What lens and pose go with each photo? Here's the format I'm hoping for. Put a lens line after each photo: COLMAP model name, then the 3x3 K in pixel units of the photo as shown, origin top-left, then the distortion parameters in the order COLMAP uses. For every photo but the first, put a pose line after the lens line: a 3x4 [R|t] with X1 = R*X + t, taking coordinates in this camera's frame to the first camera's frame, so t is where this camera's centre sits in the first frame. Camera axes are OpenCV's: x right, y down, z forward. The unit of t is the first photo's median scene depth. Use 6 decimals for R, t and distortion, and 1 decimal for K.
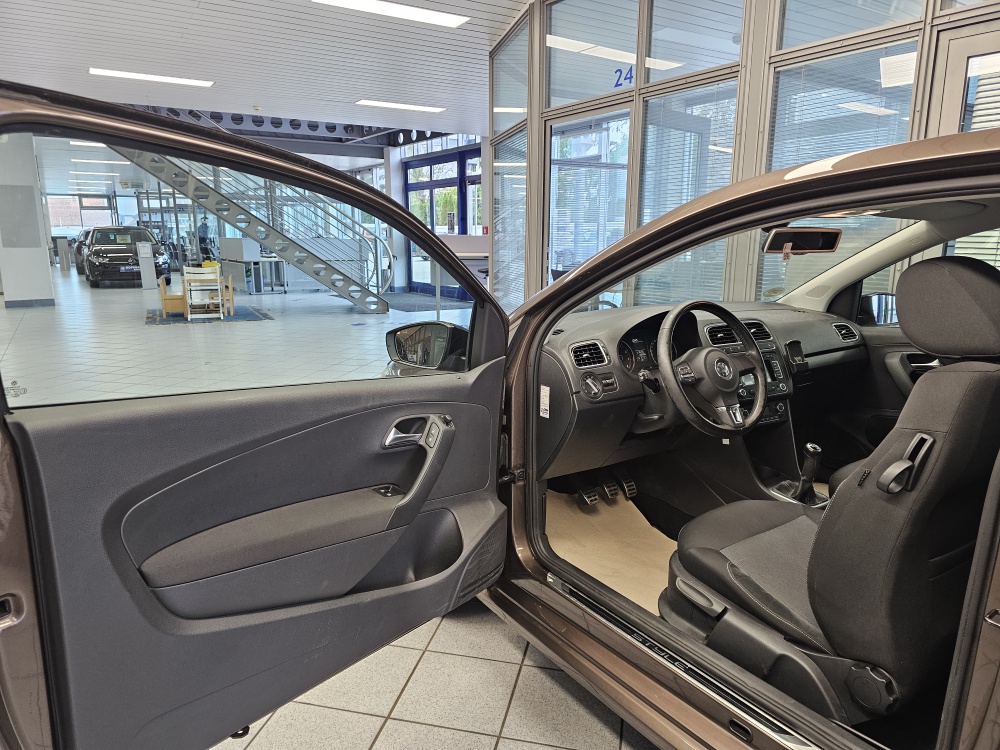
lens RADIAL K [[674.1, 0, 503.7], [0, 674.1, 374.8], [0, 0, 1]] dist [0.066371, -0.071642]
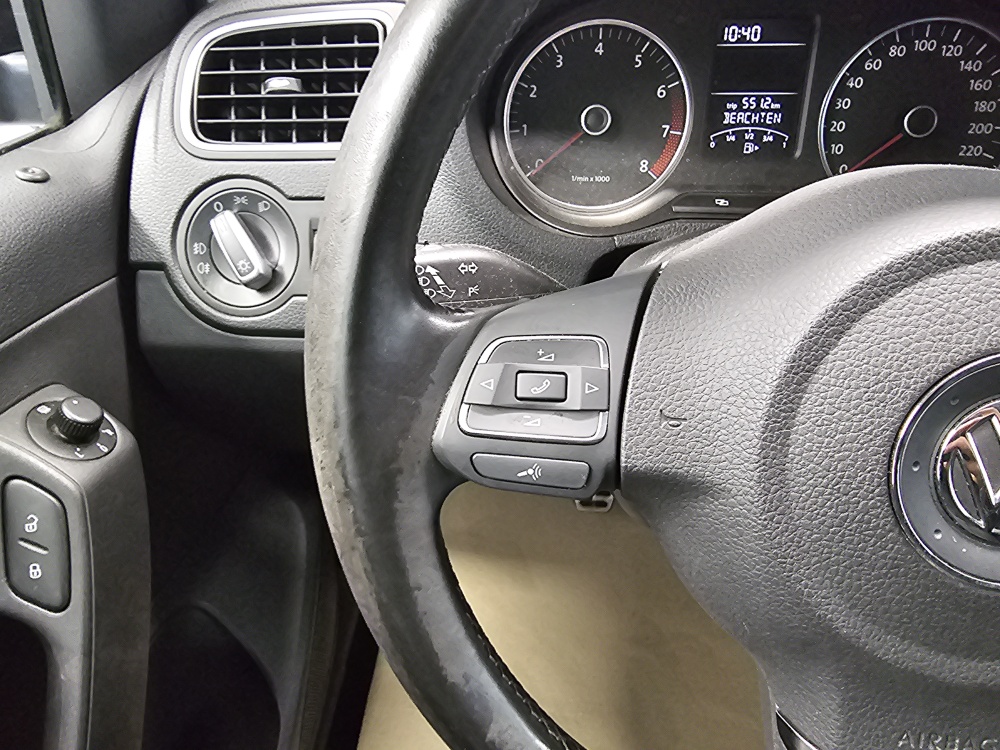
lens RADIAL K [[698.7, 0, 458.0], [0, 698.7, 372.8], [0, 0, 1]] dist [-0.005977, -0.003193]
pose [[0.752024, 0.379695, -0.538787, 0.119813], [-0.103976, 0.875517, 0.471868, -0.022364], [0.650883, -0.298835, 0.697888, 0.337504]]
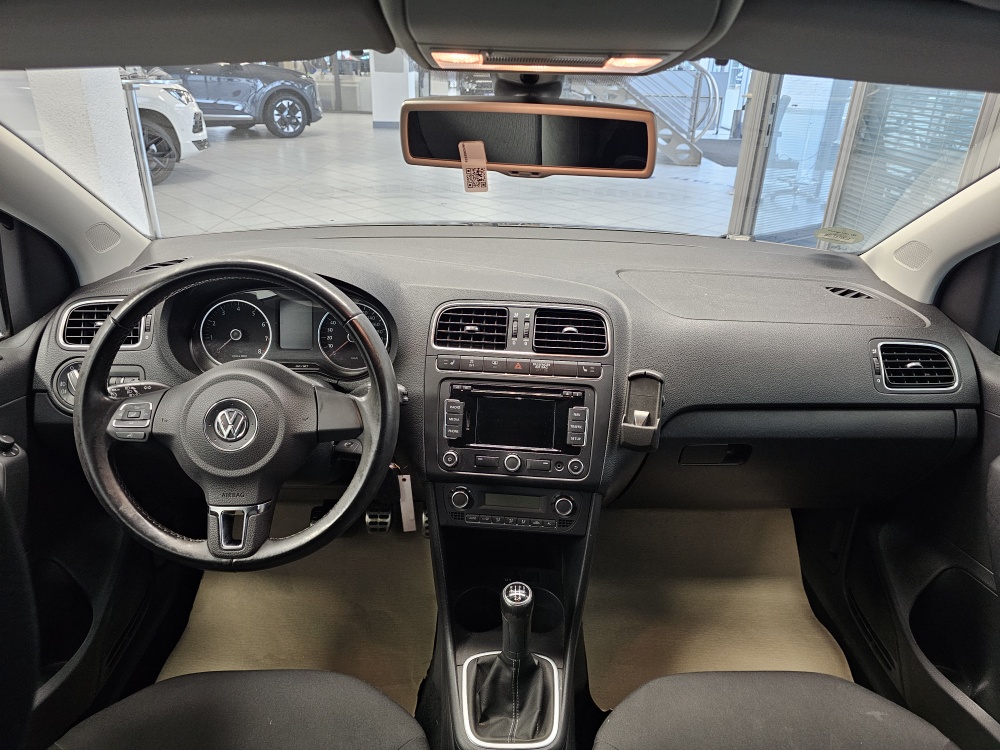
lens RADIAL K [[659.1, 0, 500.0], [0, 659.1, 375.0], [0, 0, 1]] dist [0.063240, -0.064161]
pose [[0.830563, 0.257880, -0.493621, 0.260445], [-0.137112, 0.953738, 0.267554, -0.069634], [0.539782, -0.154539, 0.827498, 0.281989]]
